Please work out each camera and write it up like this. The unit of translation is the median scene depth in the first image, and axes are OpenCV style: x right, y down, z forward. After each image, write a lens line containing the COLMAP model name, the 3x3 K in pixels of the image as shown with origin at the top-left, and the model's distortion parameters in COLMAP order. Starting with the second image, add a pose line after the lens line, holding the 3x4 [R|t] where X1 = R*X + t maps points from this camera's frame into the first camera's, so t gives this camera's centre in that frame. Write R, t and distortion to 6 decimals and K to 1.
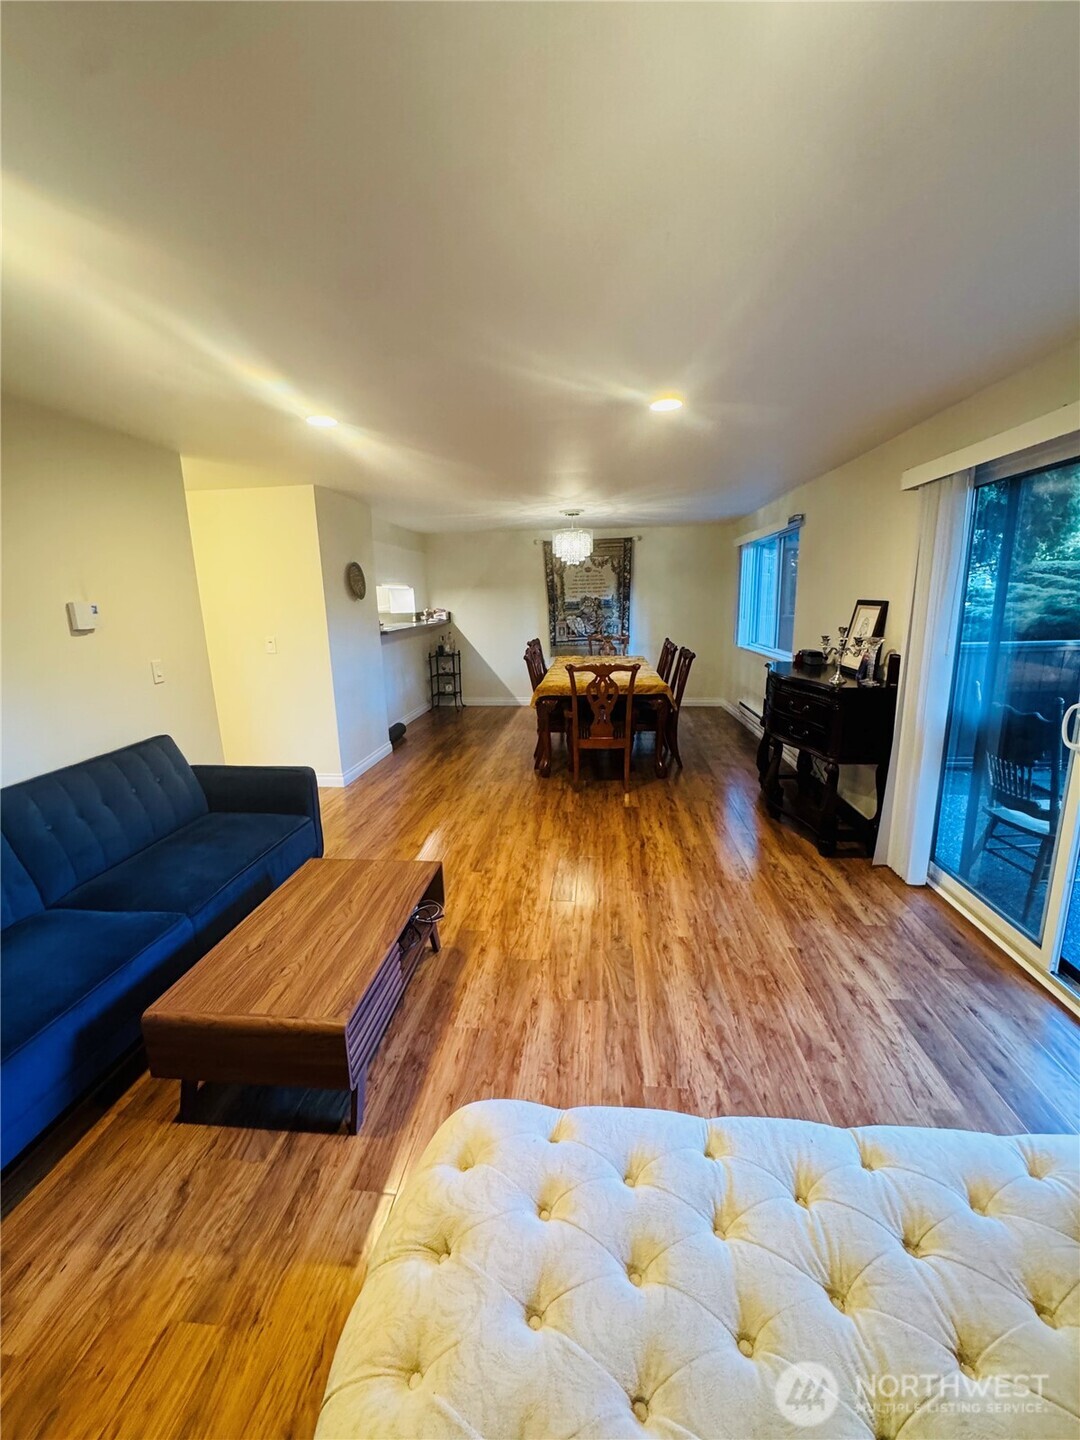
lens RADIAL K [[574.3, 0, 542.4], [0, 574.3, 721.1], [0, 0, 1]] dist [-0.004215, -0.000707]
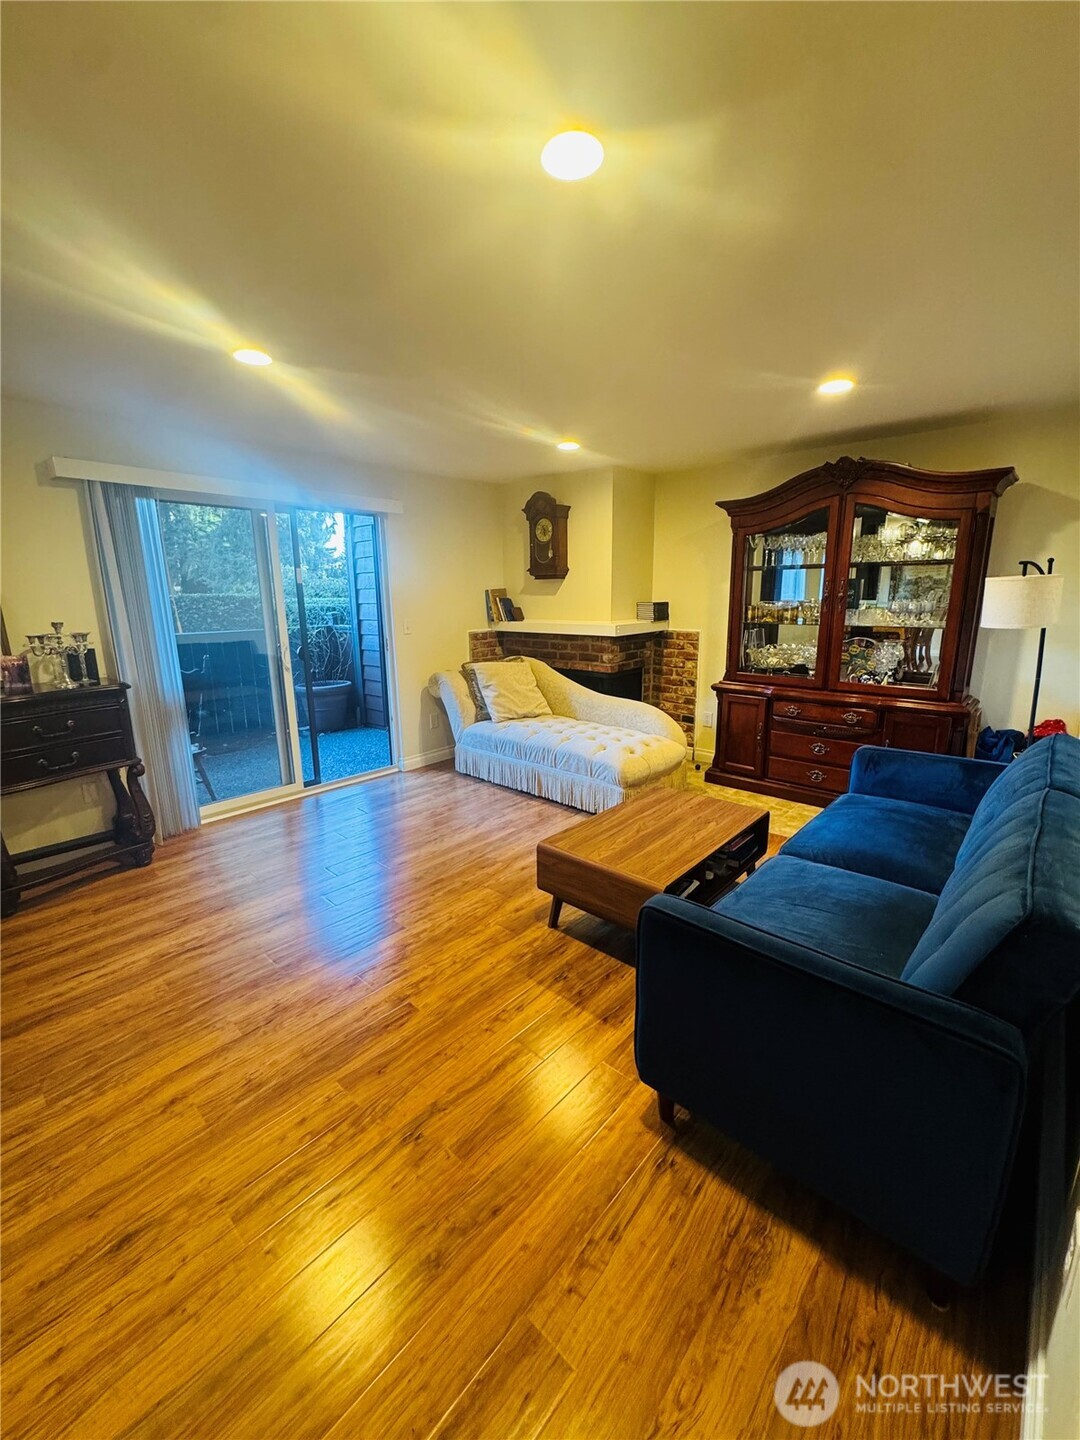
lens RADIAL K [[574.3, 0, 540.8], [0, 574.3, 716.1], [0, 0, 1]] dist [-0.004215, -0.000707]
pose [[-0.804503, -0.093618, 0.586525, -0.578603], [0.154168, 0.920740, 0.358426, -0.235339], [-0.573592, 0.378778, -0.726305, 1.292979]]
